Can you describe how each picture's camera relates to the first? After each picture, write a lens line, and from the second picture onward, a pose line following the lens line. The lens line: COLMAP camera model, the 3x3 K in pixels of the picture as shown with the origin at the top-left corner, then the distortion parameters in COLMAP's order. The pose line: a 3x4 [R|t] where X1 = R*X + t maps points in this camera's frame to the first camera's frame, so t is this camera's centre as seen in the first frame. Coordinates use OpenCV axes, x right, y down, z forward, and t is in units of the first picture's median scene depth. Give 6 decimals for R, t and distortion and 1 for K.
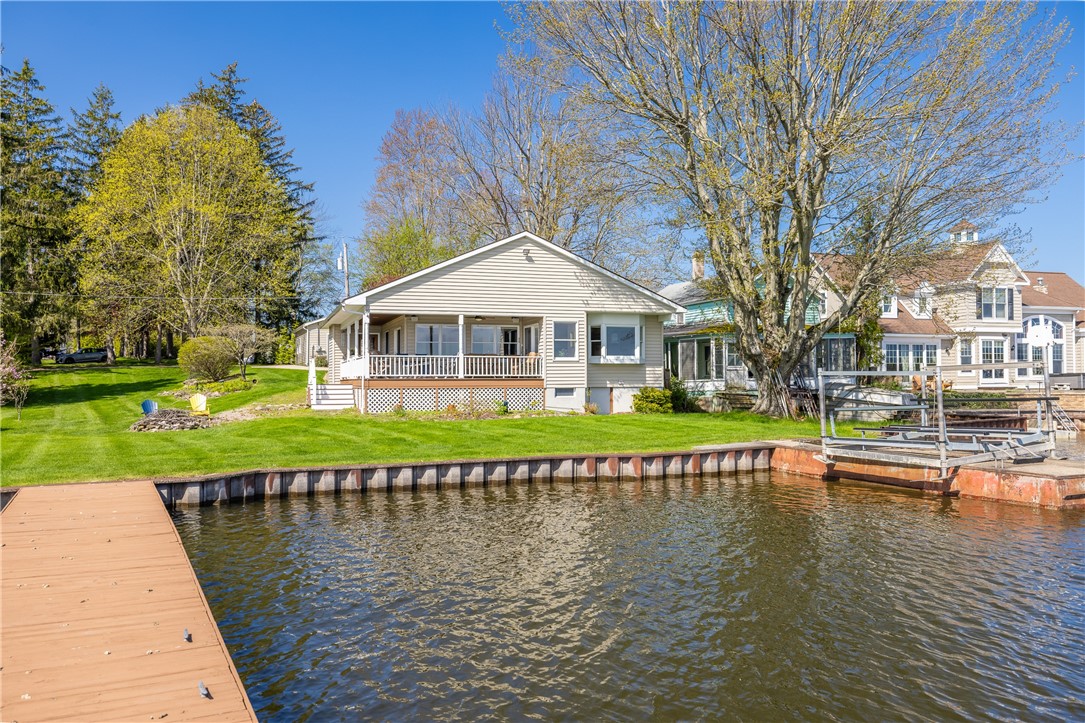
lens RADIAL K [[842.2, 0, 542.5], [0, 842.2, 361.5], [0, 0, 1]] dist [-0.004198, -0.000819]
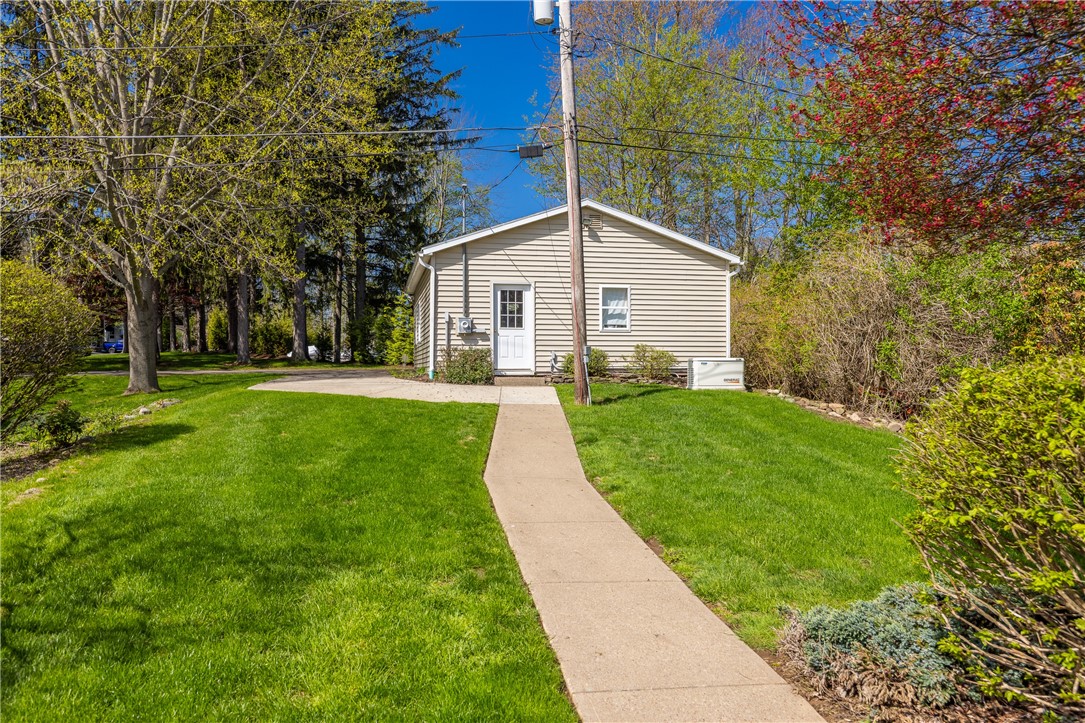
lens RADIAL K [[807.2, 0, 542.5], [0, 807.2, 361.5], [0, 0, 1]] dist [0.000242, -0.000035]
pose [[0.985712, -0.006443, -0.168316, -0.366218], [0.005630, 0.999970, -0.005304, 0.000341], [0.168345, 0.004281, 0.985719, 1.385877]]
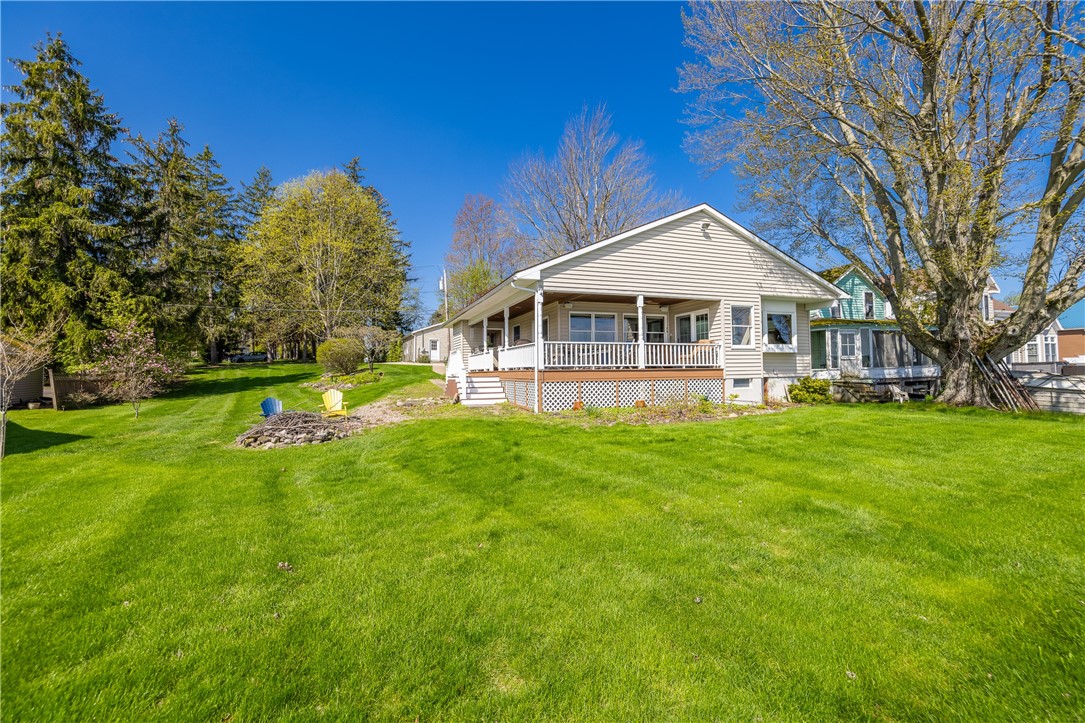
lens RADIAL K [[455.8, 0, 540.5], [0, 455.8, 359.7], [0, 0, 1]] dist [-0.003420, -0.000566]
pose [[0.999245, -0.007350, 0.038154, -0.207149], [0.007546, 0.999959, -0.005016, 0.011693], [-0.038116, 0.005300, 0.999259, 0.508692]]
